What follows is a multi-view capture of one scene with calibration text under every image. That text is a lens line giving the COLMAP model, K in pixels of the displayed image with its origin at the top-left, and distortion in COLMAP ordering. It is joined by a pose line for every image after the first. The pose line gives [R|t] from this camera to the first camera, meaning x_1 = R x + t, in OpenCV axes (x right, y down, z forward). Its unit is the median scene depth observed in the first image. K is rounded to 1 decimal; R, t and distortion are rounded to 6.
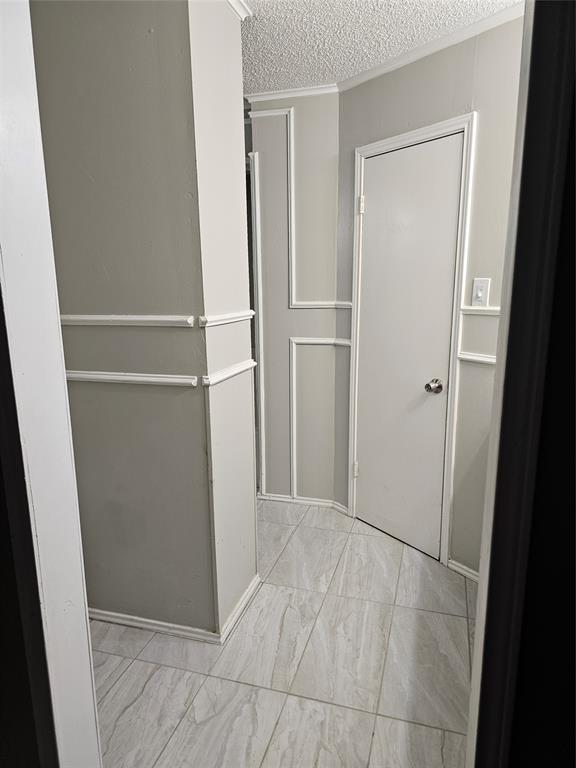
lens RADIAL K [[517.3, 0, 288.2], [0, 517.3, 384.9], [0, 0, 1]] dist [-0.001460, -0.000155]
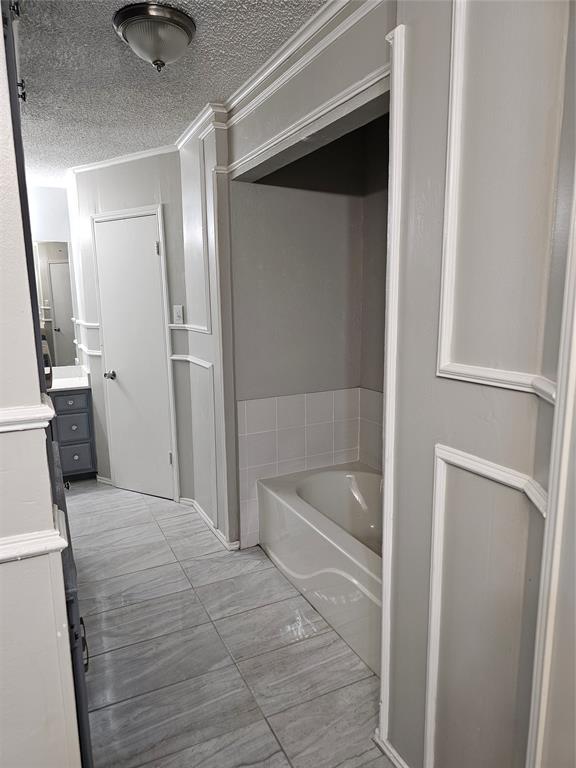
lens RADIAL K [[517.3, 0, 288.2], [0, 517.3, 385.7], [0, 0, 1]] dist [-0.001460, -0.000155]
pose [[0.676445, 0.123904, -0.725996, 0.227893], [-0.137145, 0.989697, 0.041125, -0.142525], [0.723612, 0.071748, 0.686468, 0.626432]]
